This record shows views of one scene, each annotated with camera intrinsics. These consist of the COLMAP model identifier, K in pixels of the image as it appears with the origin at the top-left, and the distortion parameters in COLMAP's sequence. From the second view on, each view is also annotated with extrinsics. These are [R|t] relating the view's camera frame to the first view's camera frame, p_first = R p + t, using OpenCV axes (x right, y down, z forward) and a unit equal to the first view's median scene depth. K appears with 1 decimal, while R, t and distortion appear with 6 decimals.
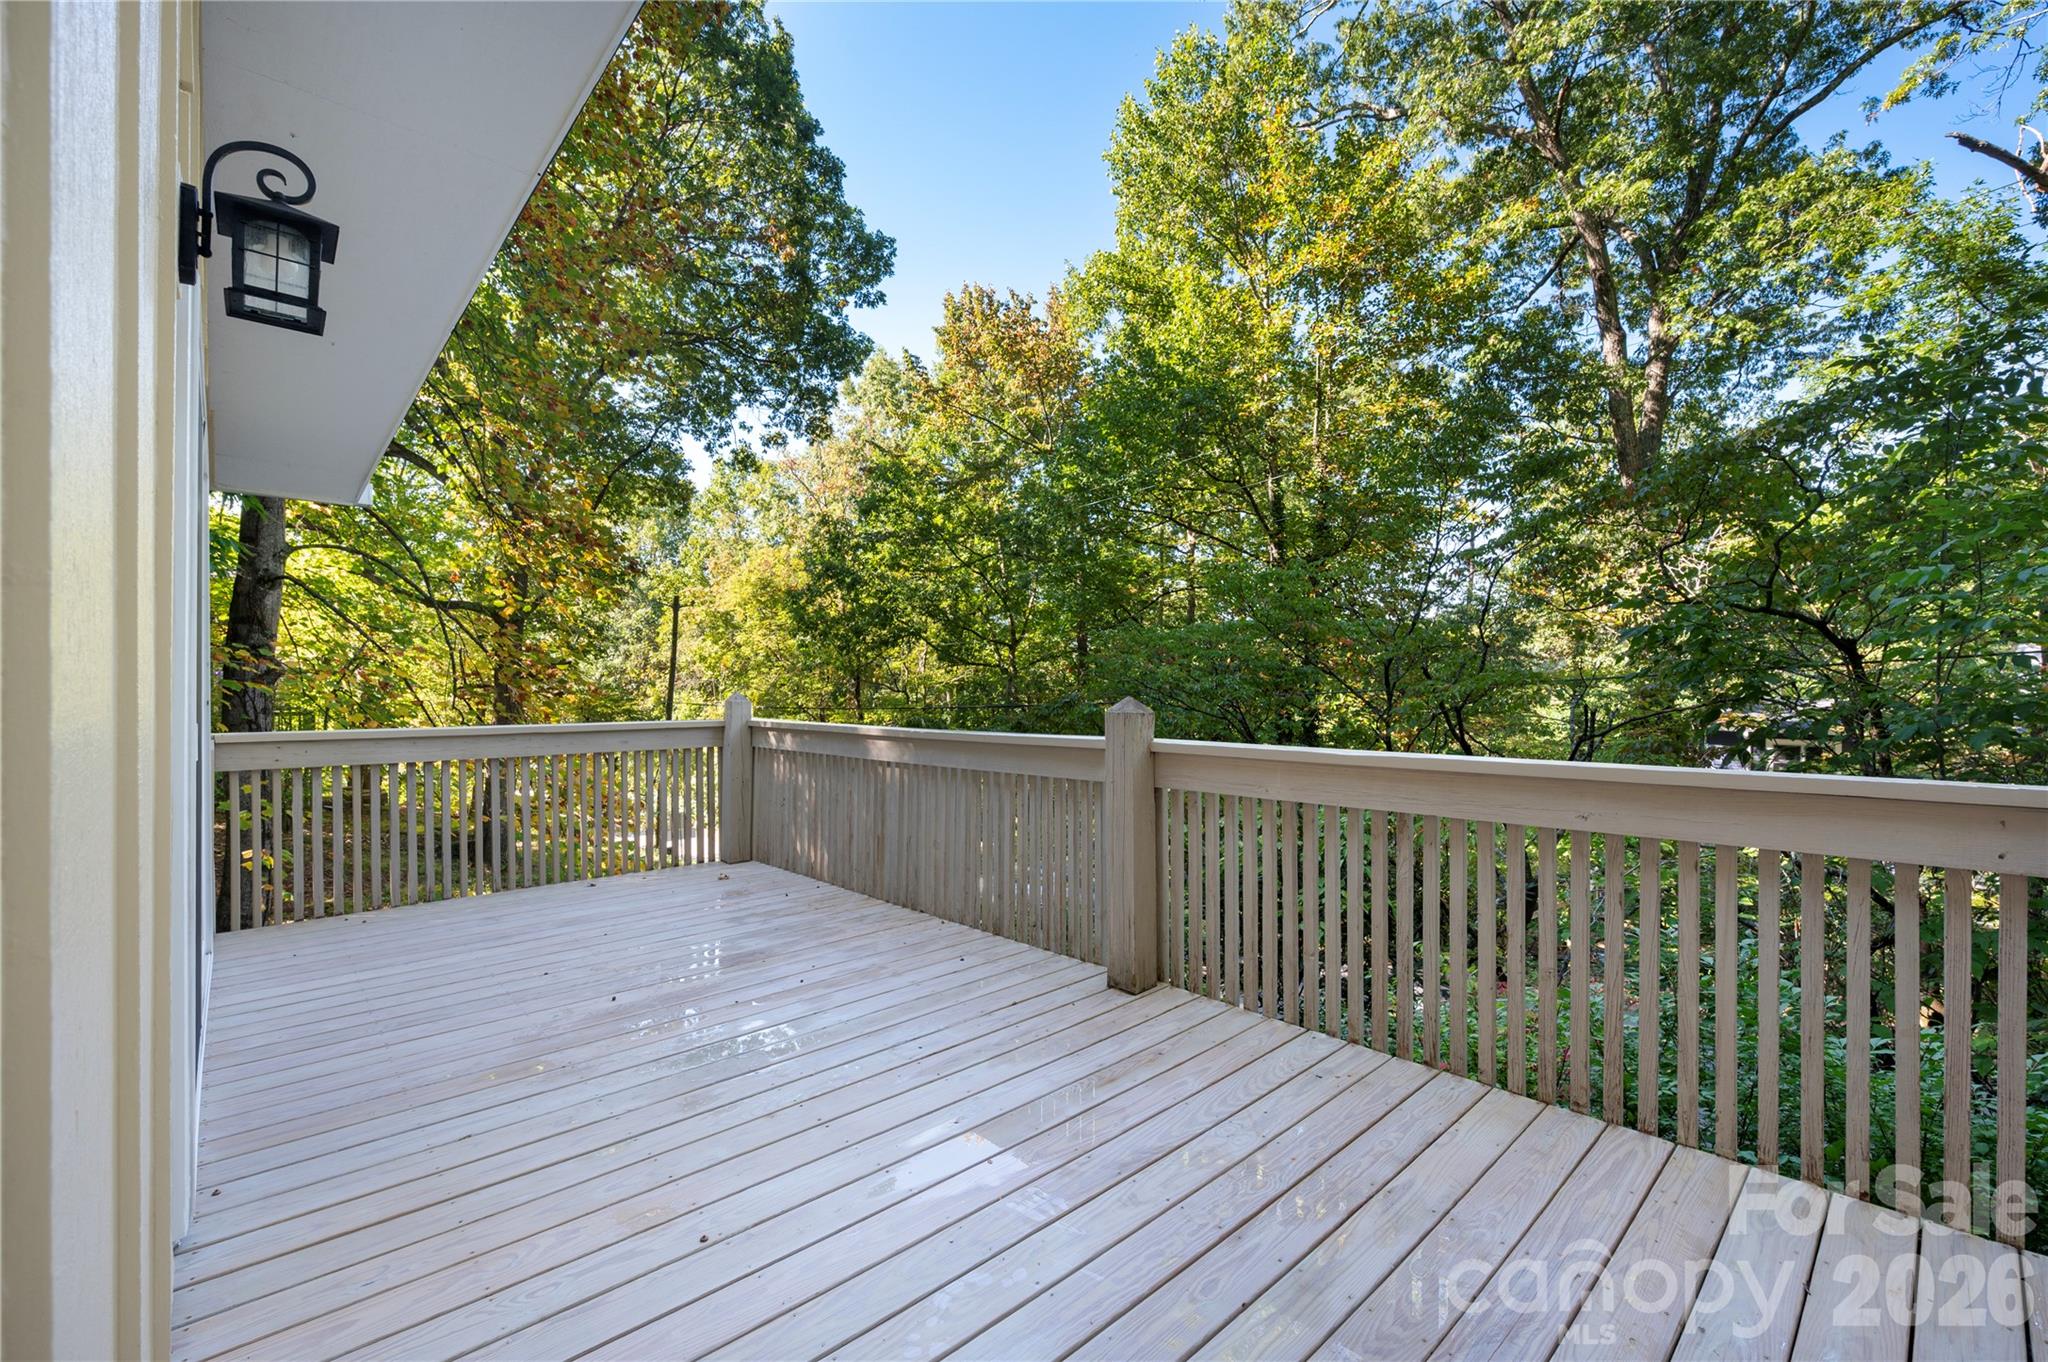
lens RADIAL K [[872.8, 0, 1035.8], [0, 872.8, 684.4], [0, 0, 1]] dist [0.001612, -0.000011]
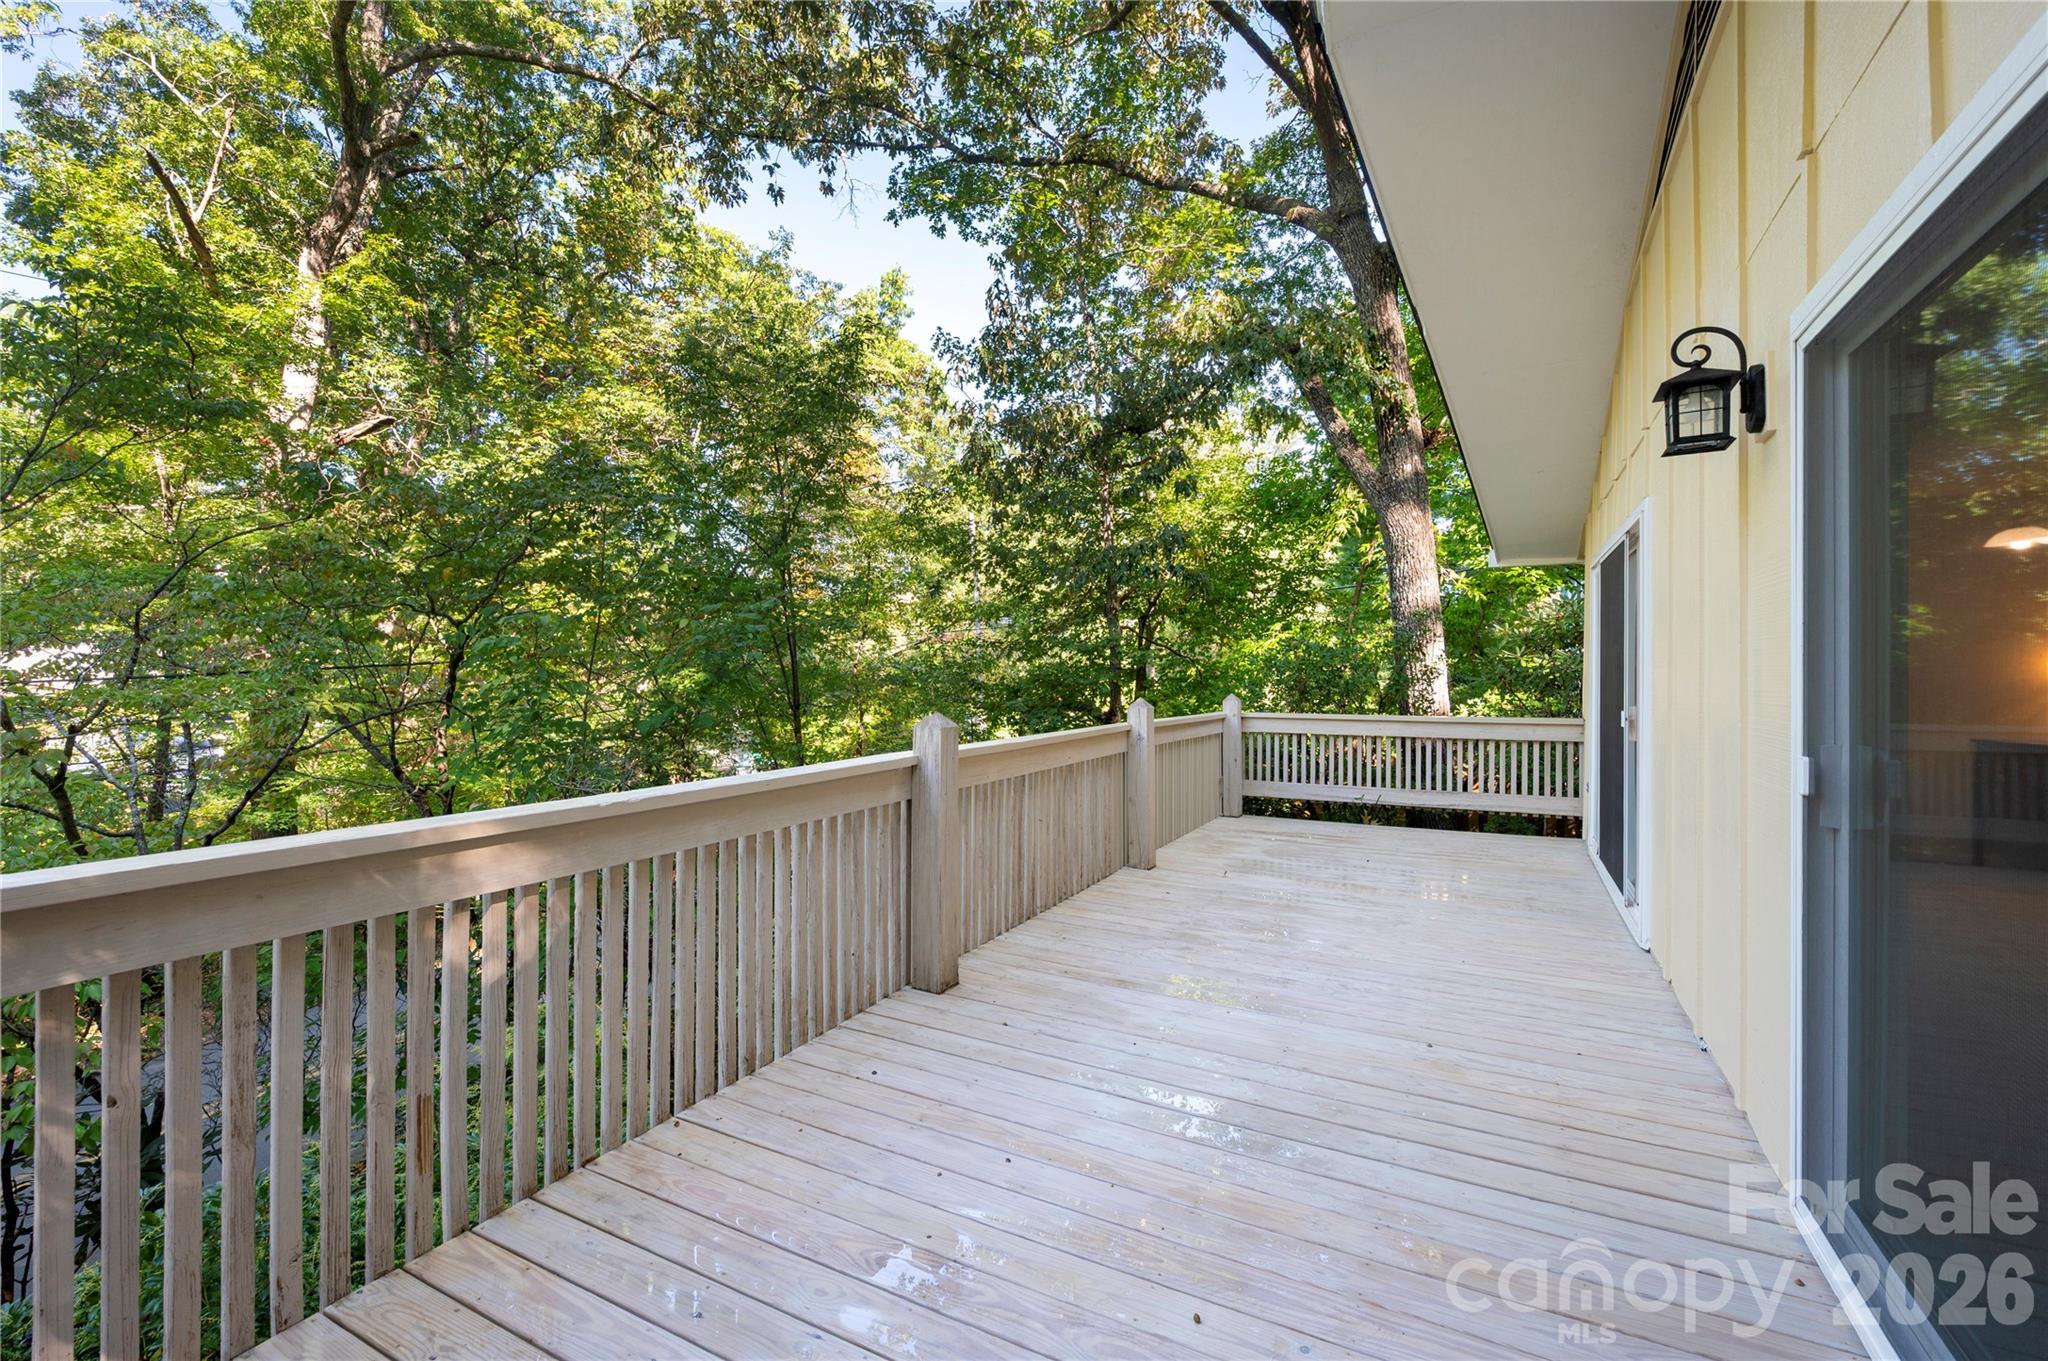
lens RADIAL K [[872.8, 0, 1036.0], [0, 872.8, 675.6], [0, 0, 1]] dist [0.001612, -0.000011]
pose [[-0.322534, 0.002250, 0.946555, -0.933067], [-0.001205, 0.999995, -0.002788, -0.026701], [-0.946557, -0.002040, -0.322530, 1.232812]]
